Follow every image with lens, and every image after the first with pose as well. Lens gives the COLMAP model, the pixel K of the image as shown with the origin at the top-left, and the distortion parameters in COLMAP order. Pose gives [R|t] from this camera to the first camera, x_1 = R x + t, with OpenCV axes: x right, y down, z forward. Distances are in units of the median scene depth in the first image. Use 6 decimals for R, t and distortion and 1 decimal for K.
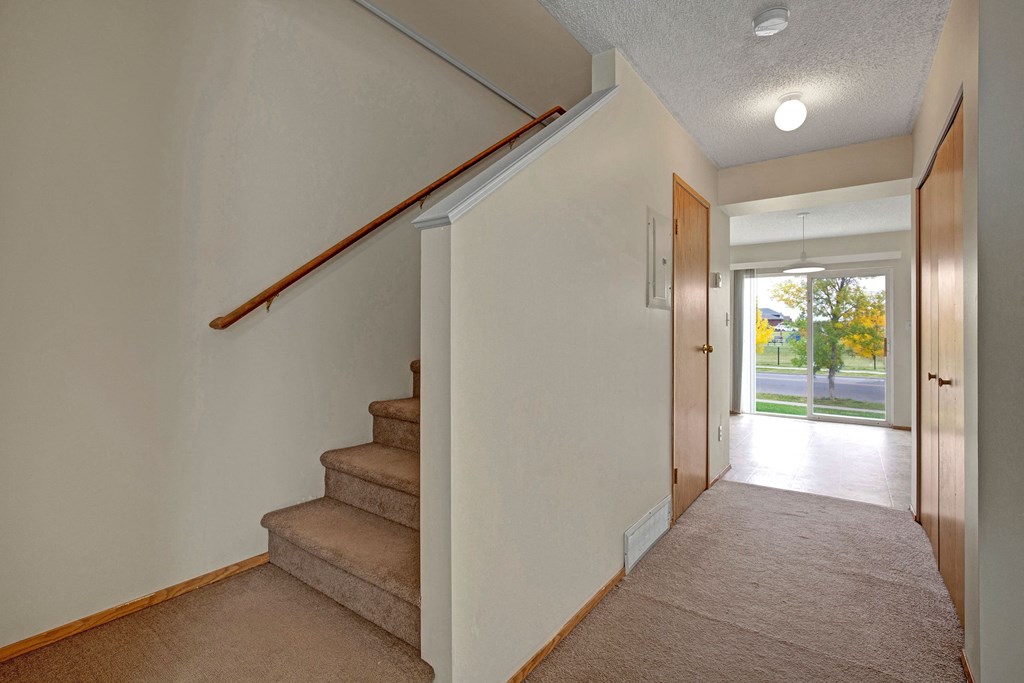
lens RADIAL K [[470.3, 0, 512.2], [0, 470.3, 328.8], [0, 0, 1]] dist [-0.010712, -0.000051]
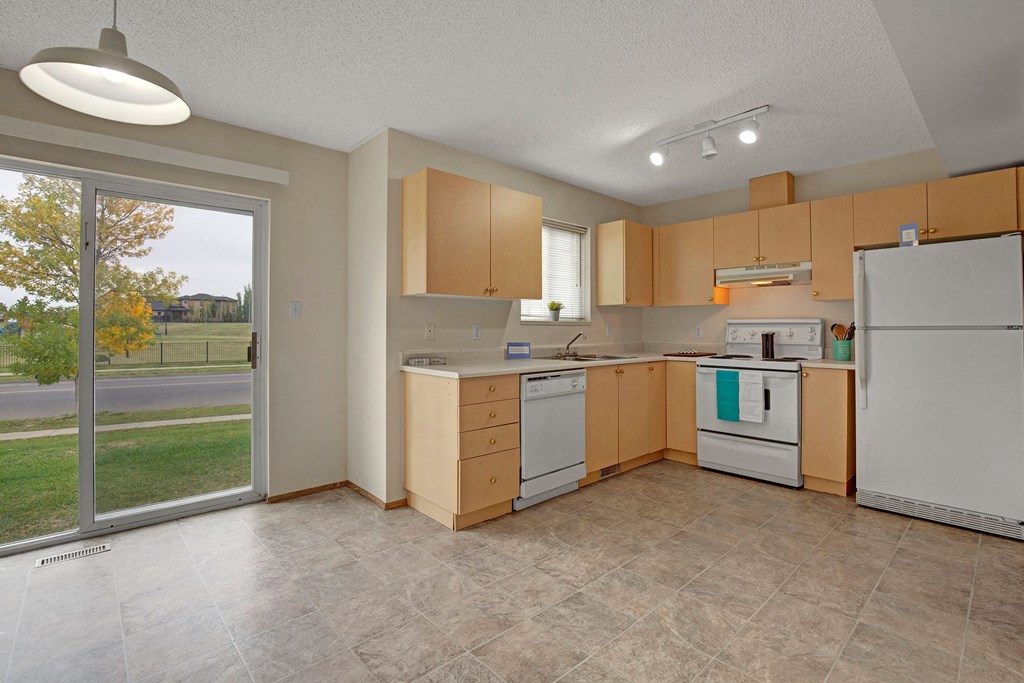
lens RADIAL K [[470.3, 0, 512.2], [0, 470.3, 328.8], [0, 0, 1]] dist [-0.010712, -0.000051]
pose [[0.201384, -0.008553, 0.979475, 0.140855], [-0.008417, 0.999910, 0.010462, 0.002213], [-0.979476, -0.010352, 0.201294, 0.251772]]
